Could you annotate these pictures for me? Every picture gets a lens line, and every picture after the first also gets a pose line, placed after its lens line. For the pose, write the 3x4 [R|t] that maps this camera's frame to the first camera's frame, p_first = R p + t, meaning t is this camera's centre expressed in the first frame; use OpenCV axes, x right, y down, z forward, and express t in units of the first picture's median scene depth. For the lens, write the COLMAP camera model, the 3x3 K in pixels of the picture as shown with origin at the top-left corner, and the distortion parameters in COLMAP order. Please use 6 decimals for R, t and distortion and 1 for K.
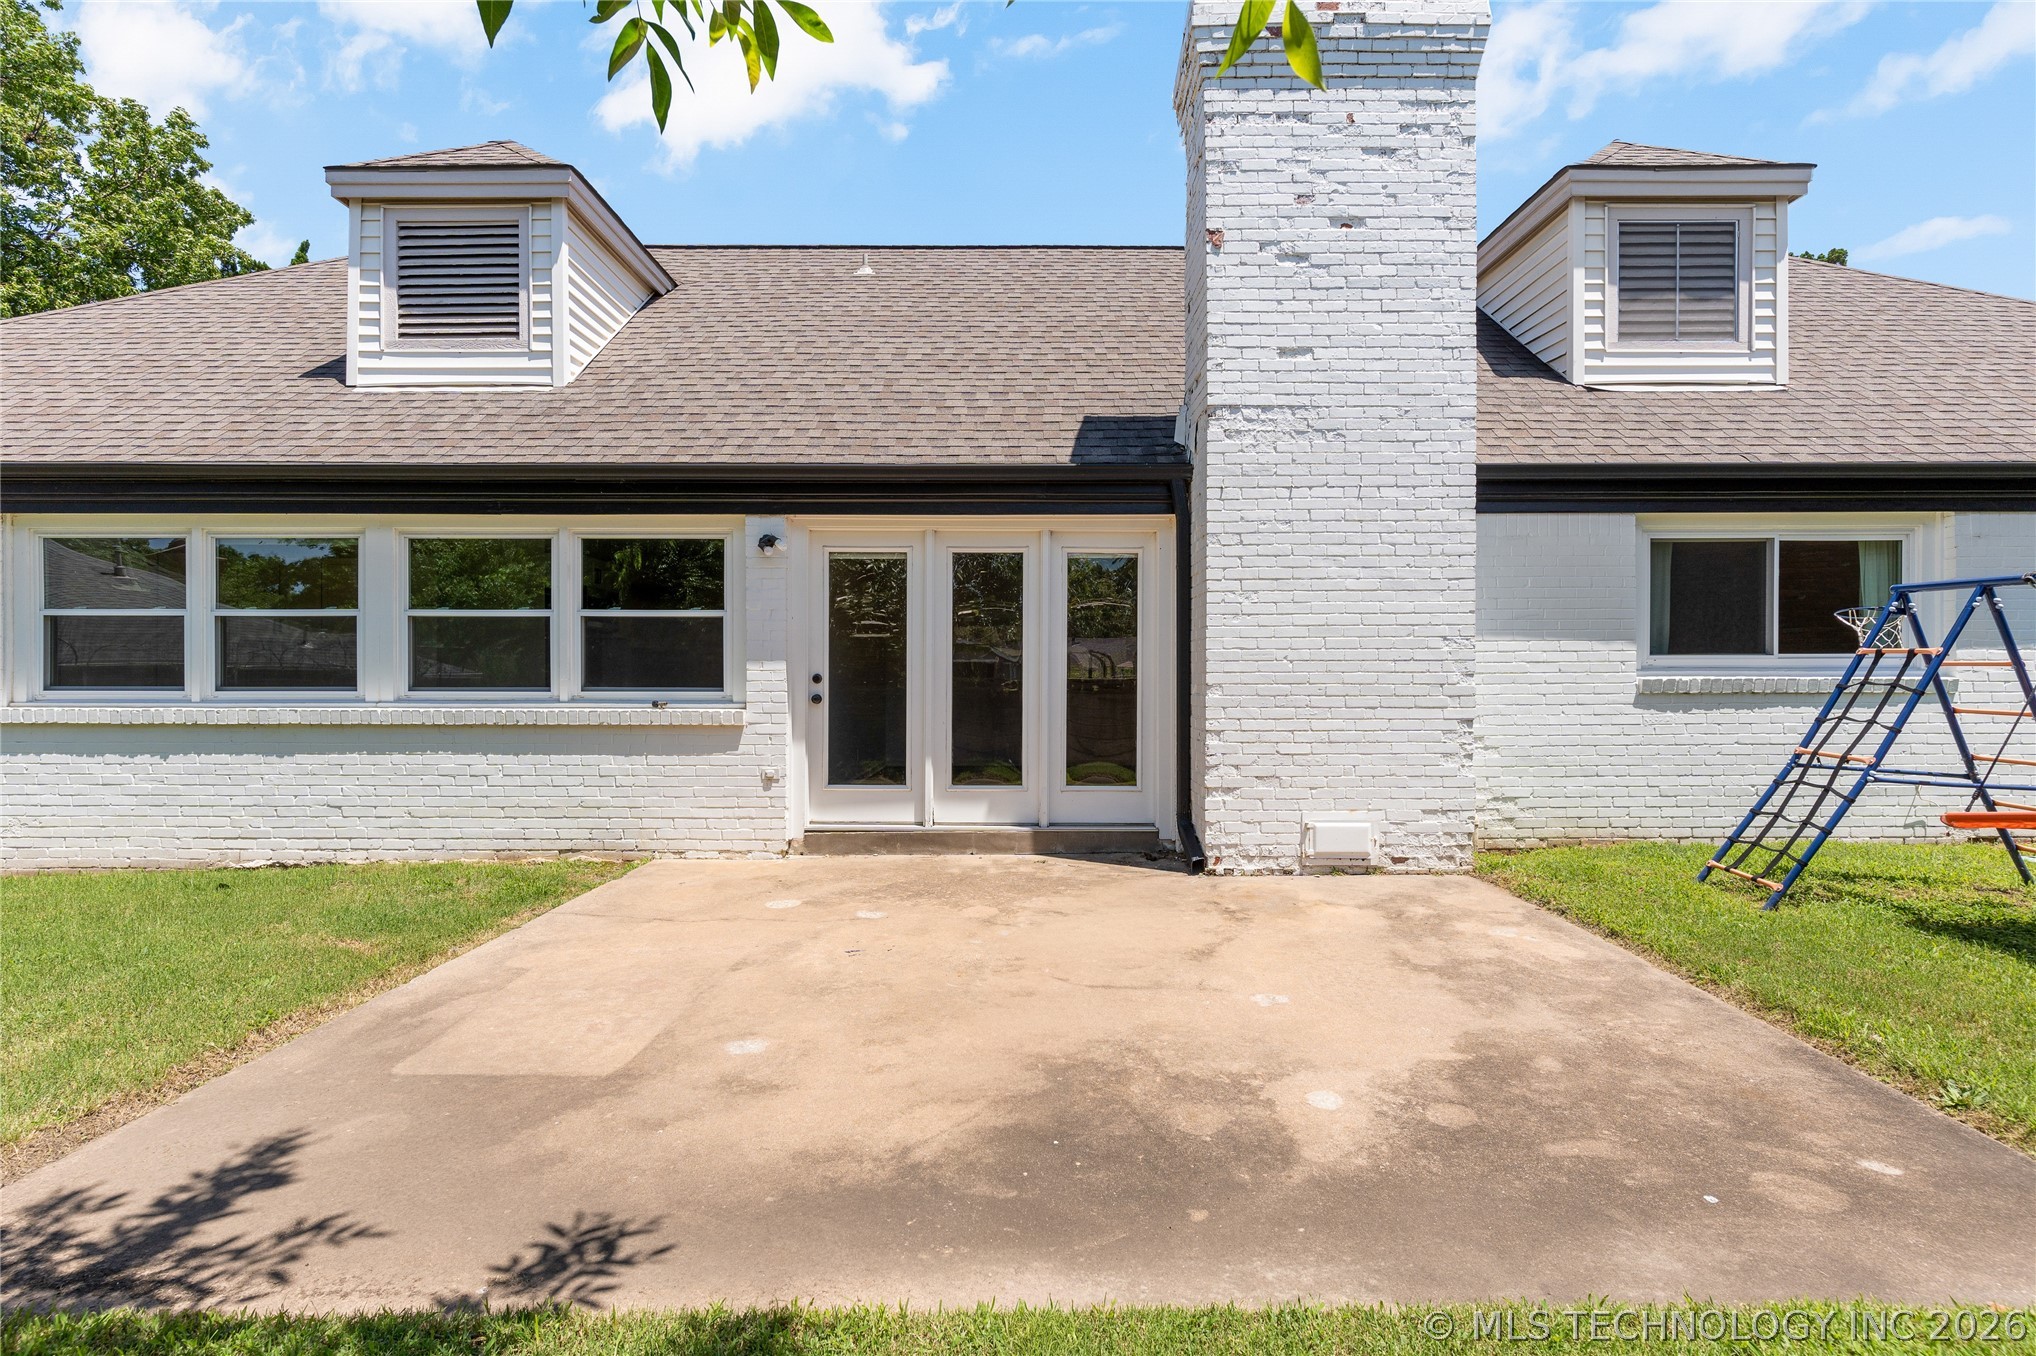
lens RADIAL K [[979.6, 0, 1018.8], [0, 979.6, 671.5], [0, 0, 1]] dist [0.001688, -0.000130]
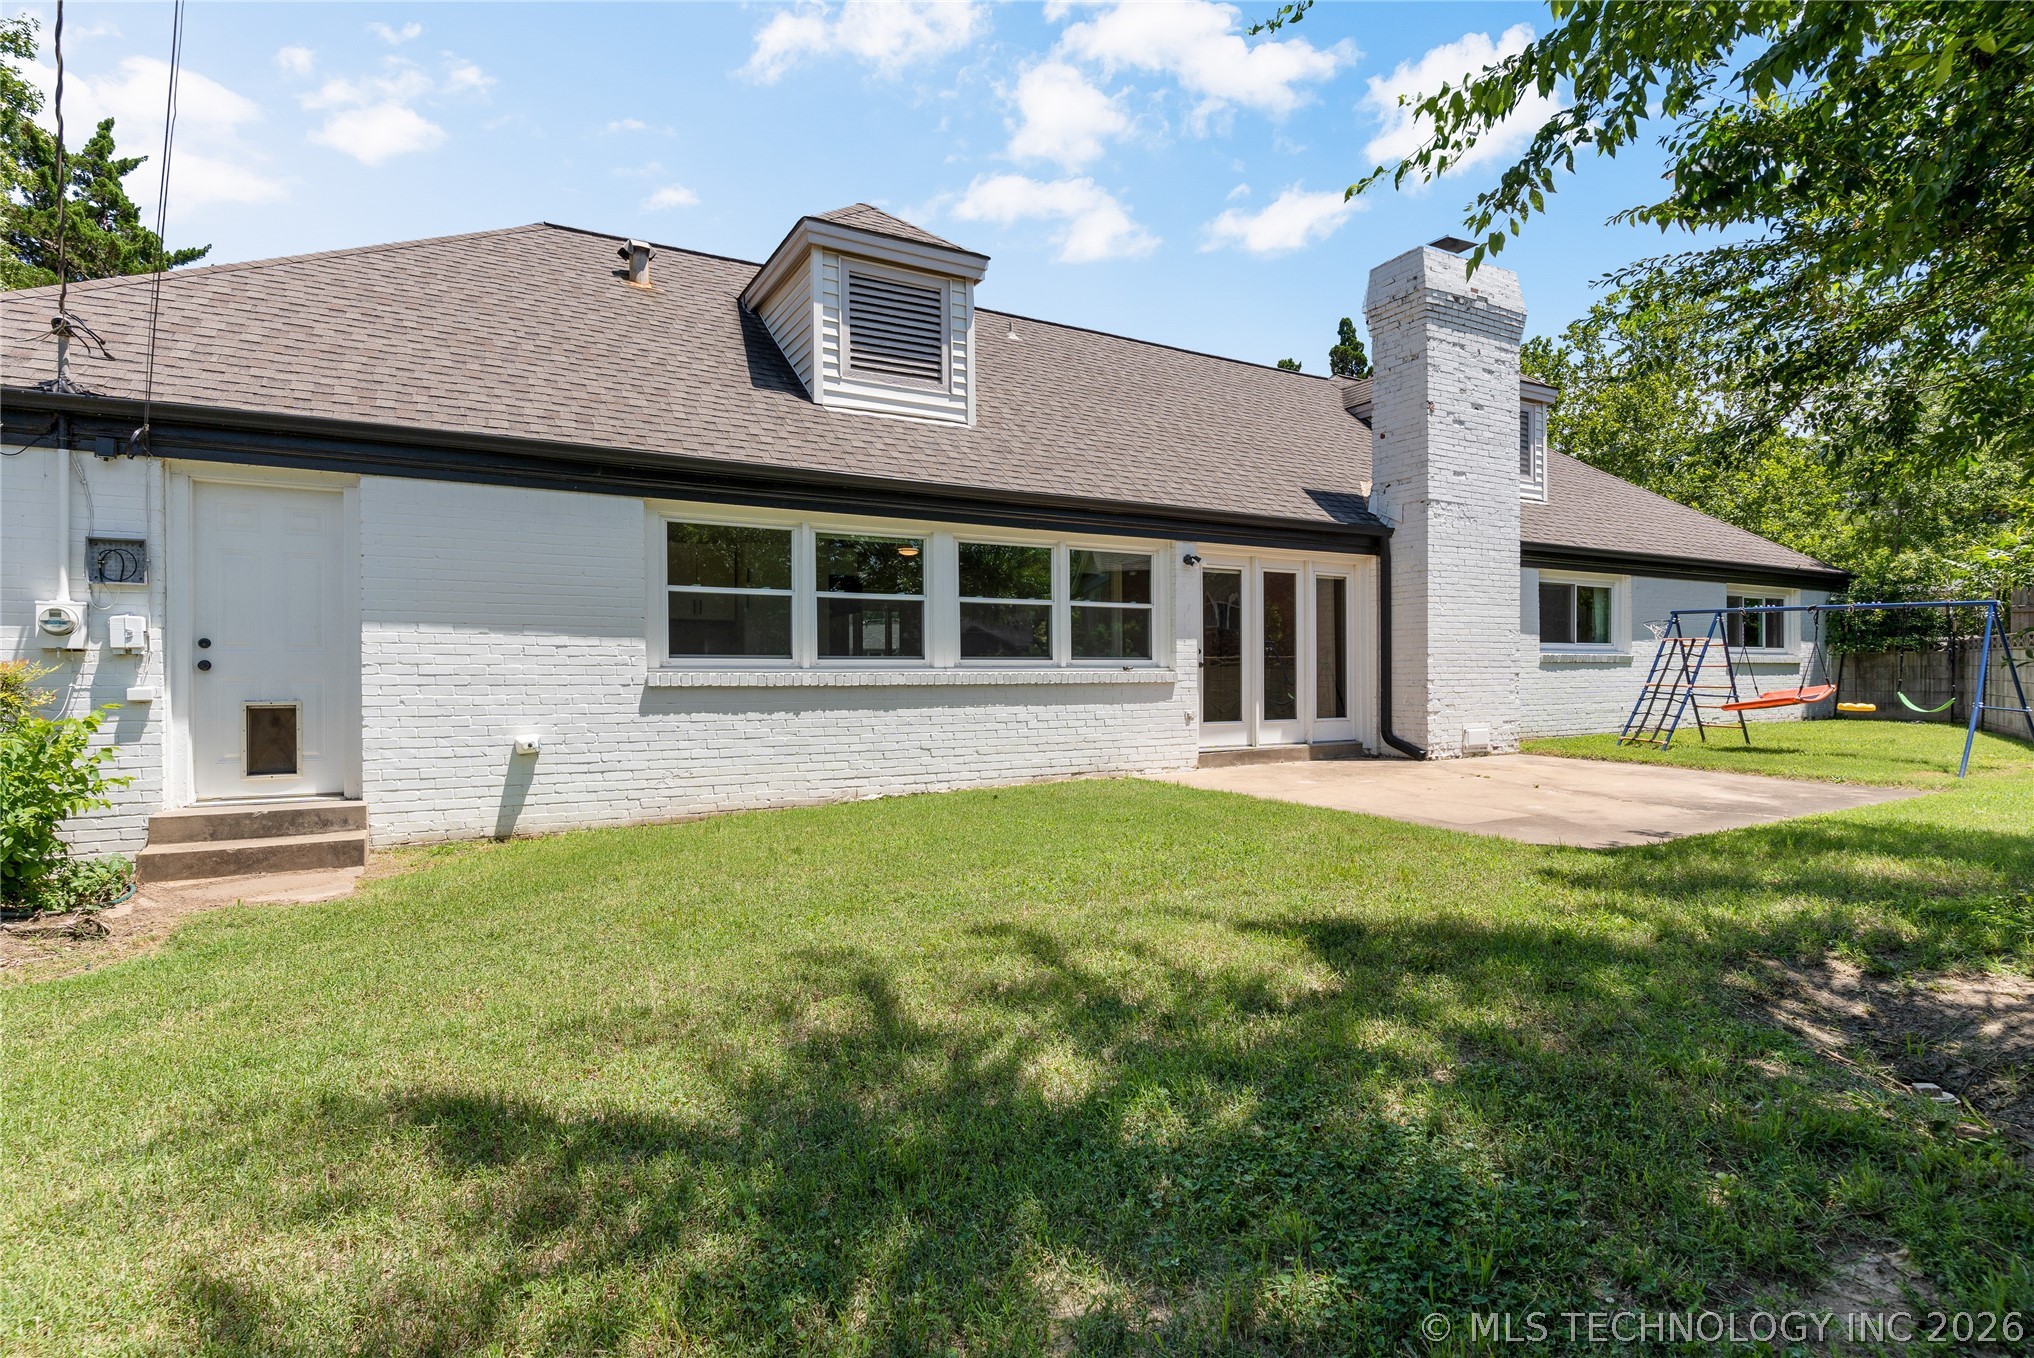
lens RADIAL K [[978.6, 0, 1012.1], [0, 978.6, 675.3], [0, 0, 1]] dist [0.001688, -0.000130]
pose [[0.868683, -0.005867, 0.495335, -1.228693], [0.003957, 0.999980, 0.004906, 0.035822], [-0.495353, -0.002302, 0.868688, -0.163779]]
